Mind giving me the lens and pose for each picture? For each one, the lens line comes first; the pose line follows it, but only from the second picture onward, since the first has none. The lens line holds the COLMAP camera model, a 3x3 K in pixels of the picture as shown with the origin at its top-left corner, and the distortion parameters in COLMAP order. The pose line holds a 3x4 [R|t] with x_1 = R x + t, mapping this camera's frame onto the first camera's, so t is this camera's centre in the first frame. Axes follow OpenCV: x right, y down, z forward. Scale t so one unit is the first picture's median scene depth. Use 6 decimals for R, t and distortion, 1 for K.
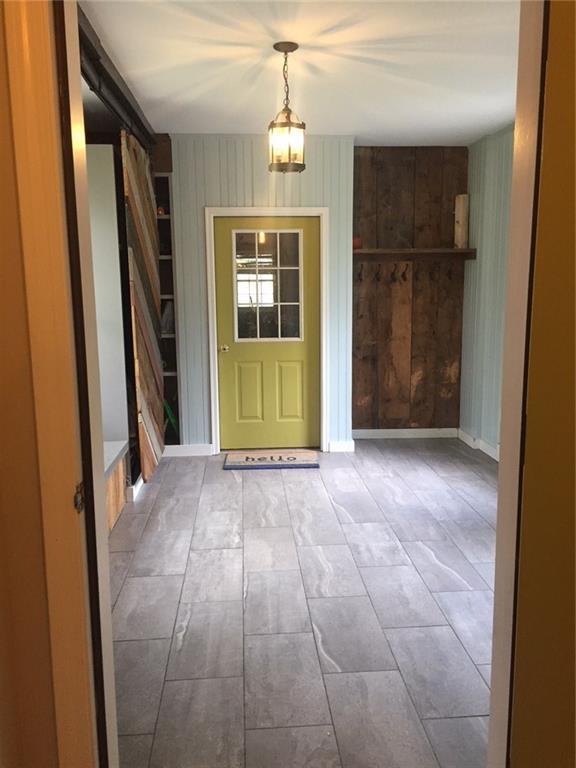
lens RADIAL K [[656.2, 0, 292.0], [0, 656.2, 384.3], [0, 0, 1]] dist [0.080441, -0.106406]
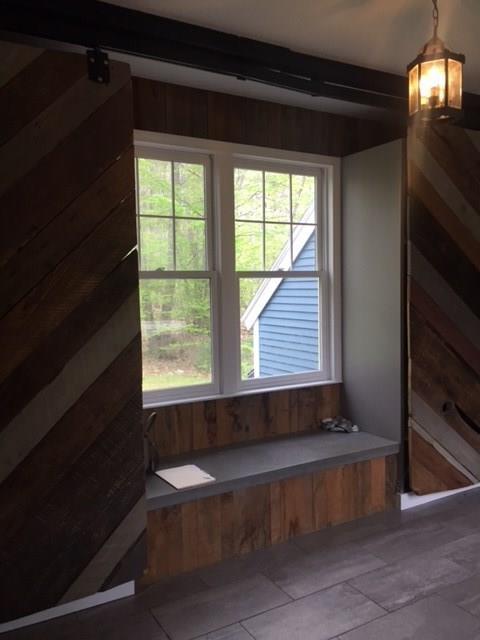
lens RADIAL K [[546.8, 0, 243.3], [0, 546.8, 320.2], [0, 0, 1]] dist [0.080441, -0.106406]
pose [[0.442275, 0.060693, -0.894824, 0.294429], [-0.131742, 0.991282, 0.002121, -0.051720], [0.887151, 0.116948, 0.446415, 0.362620]]
